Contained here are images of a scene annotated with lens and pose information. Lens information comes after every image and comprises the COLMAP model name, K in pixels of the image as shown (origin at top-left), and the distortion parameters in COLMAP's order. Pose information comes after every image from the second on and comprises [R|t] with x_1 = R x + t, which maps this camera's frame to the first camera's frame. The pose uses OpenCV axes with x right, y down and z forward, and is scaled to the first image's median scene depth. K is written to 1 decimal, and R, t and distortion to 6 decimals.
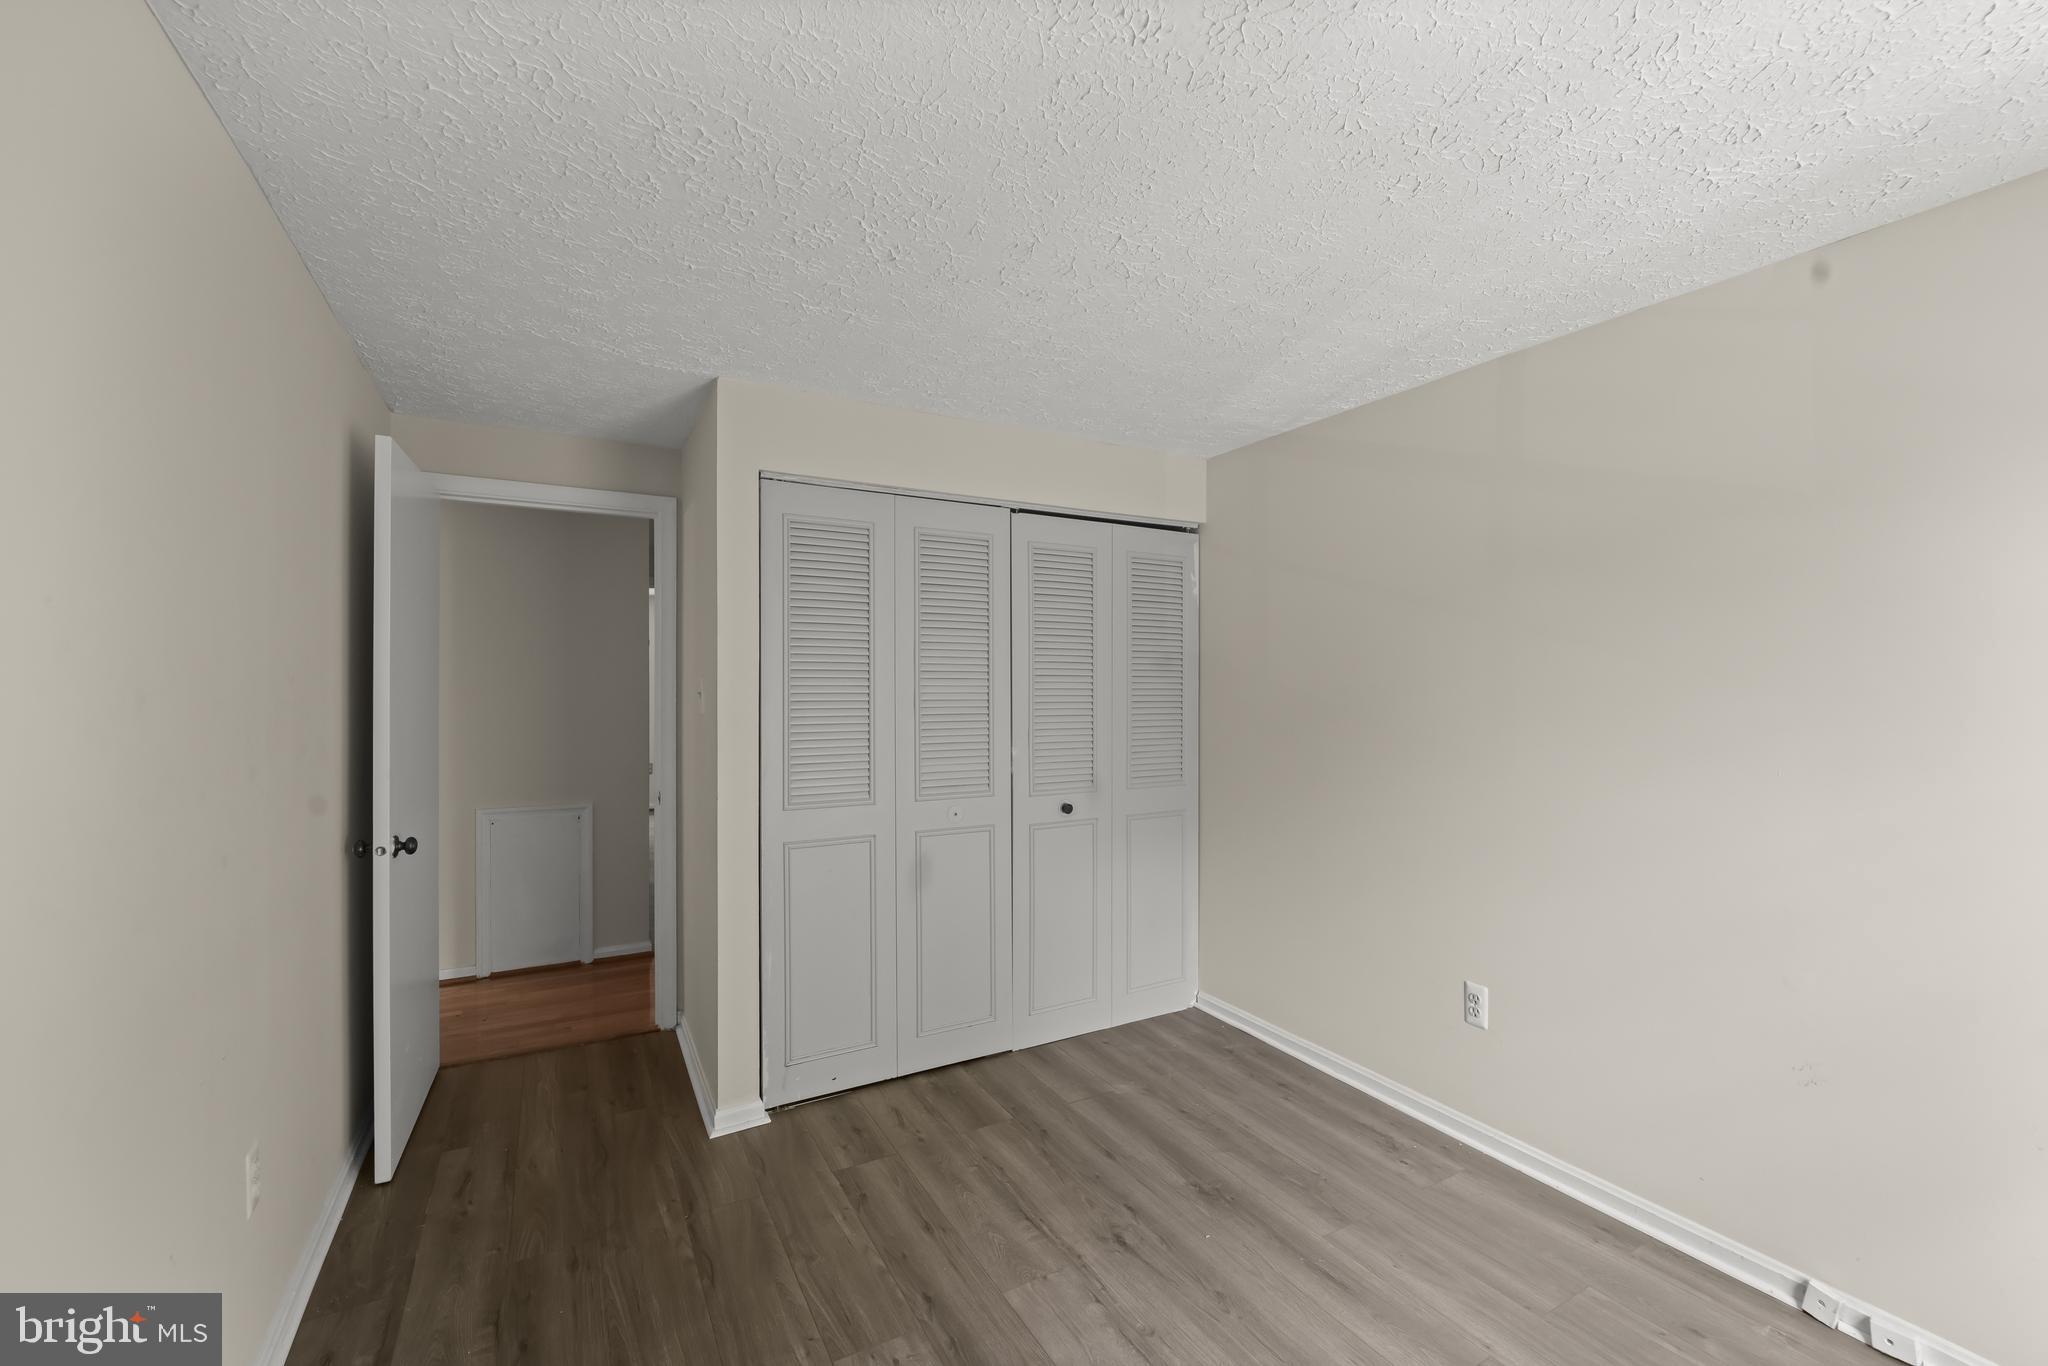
lens RADIAL K [[835.9, 0, 1024.0], [0, 835.9, 683.0], [0, 0, 1]] dist [-0.019161, -0.000296]
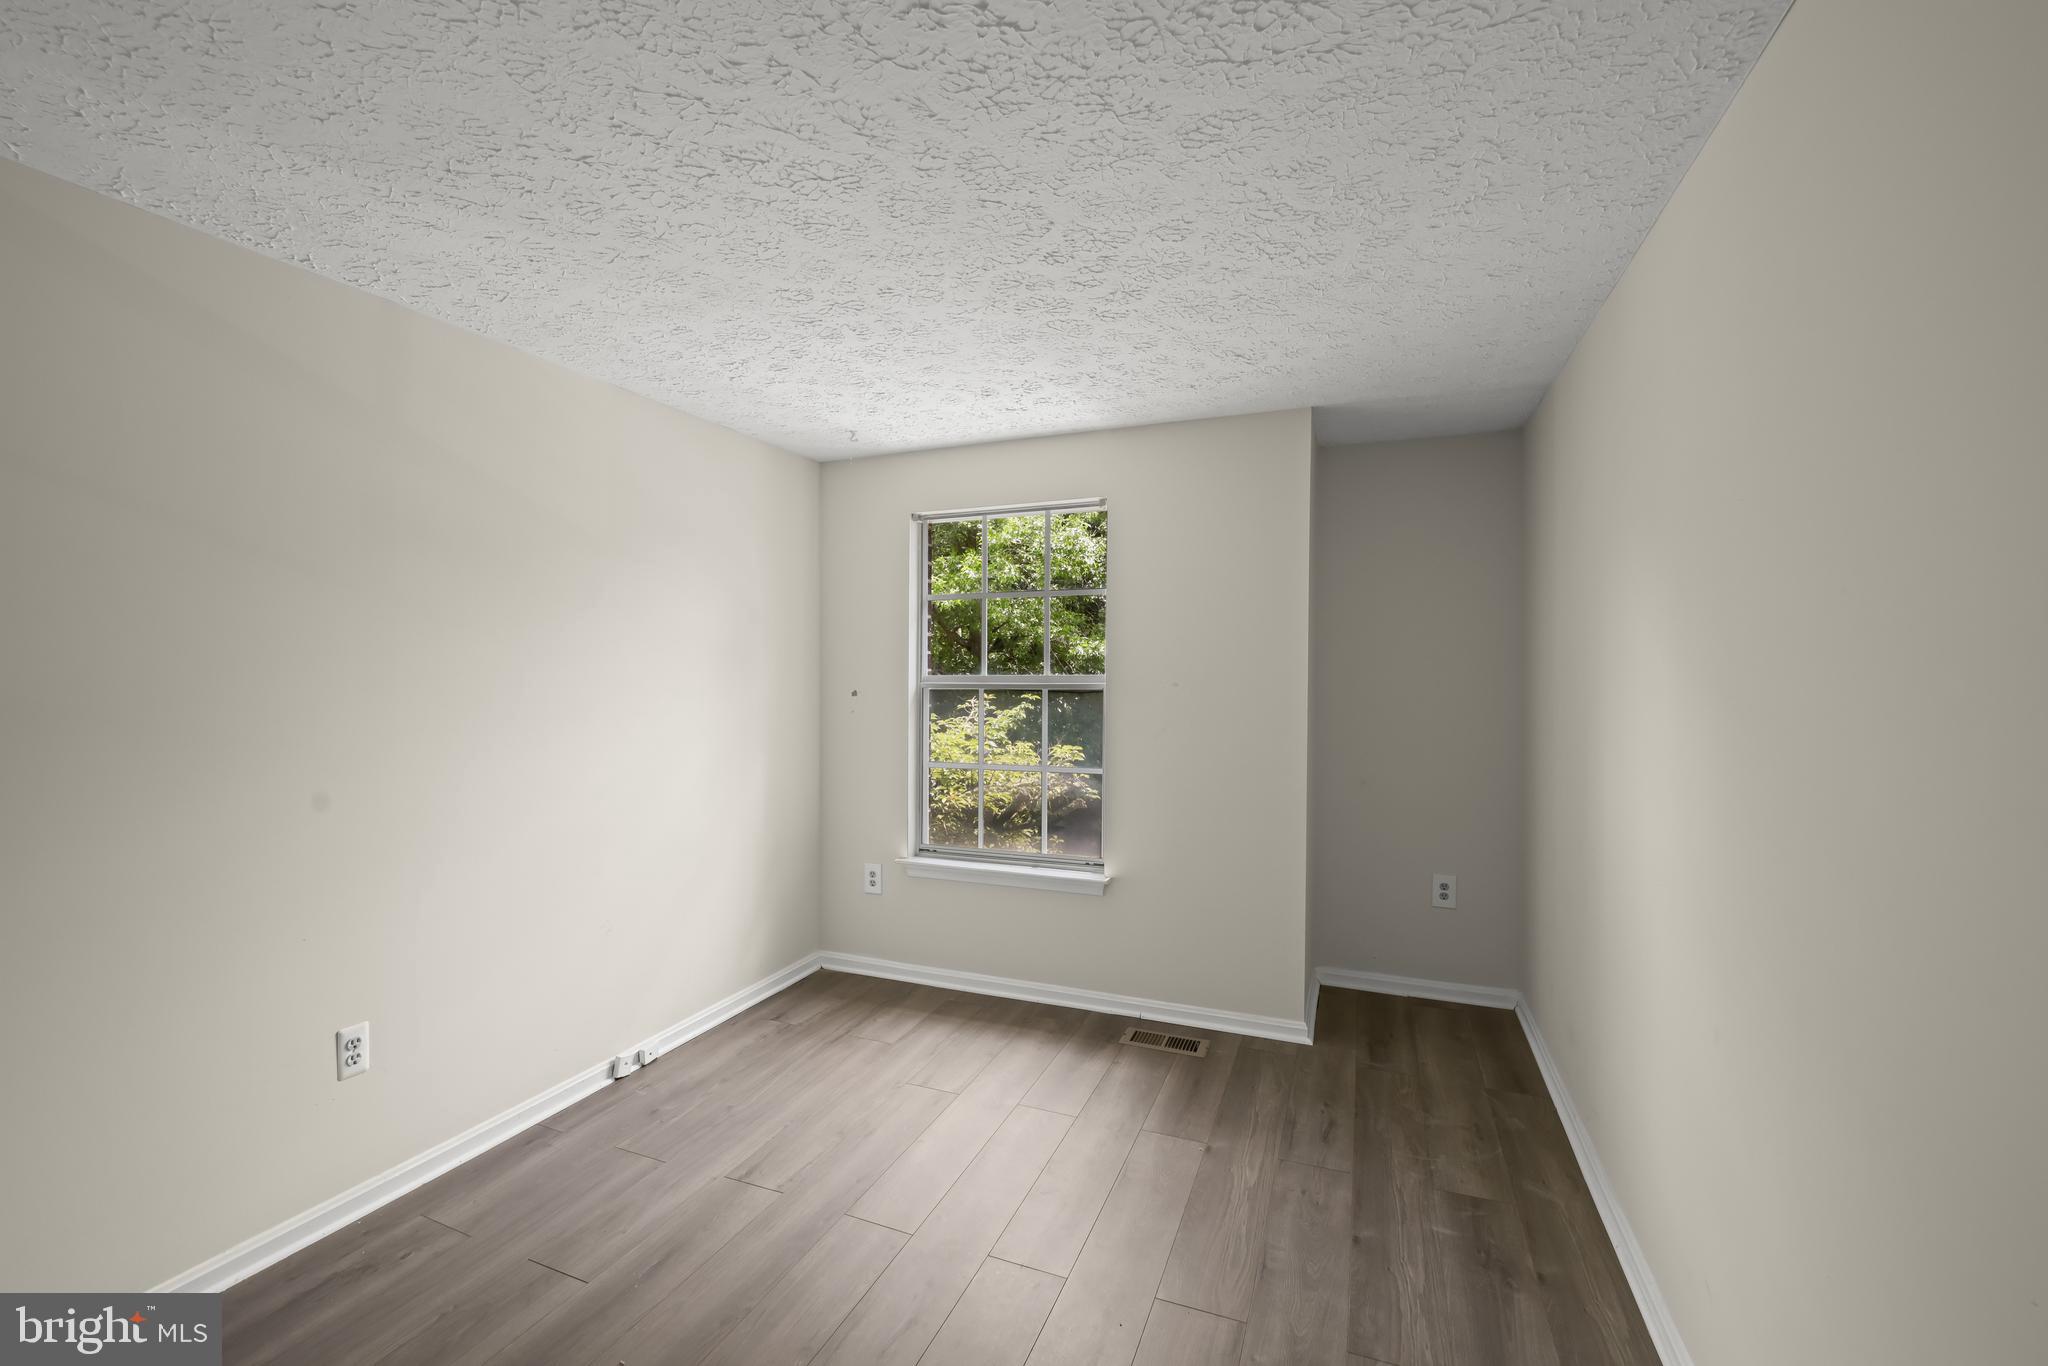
lens RADIAL K [[835.9, 0, 1024.0], [0, 835.9, 683.0], [0, 0, 1]] dist [-0.019161, -0.000296]
pose [[-0.616503, -0.011890, 0.787263, -0.585497], [0.004225, 0.999822, 0.018409, 0.007385], [-0.787341, 0.014675, -0.616343, 1.099809]]
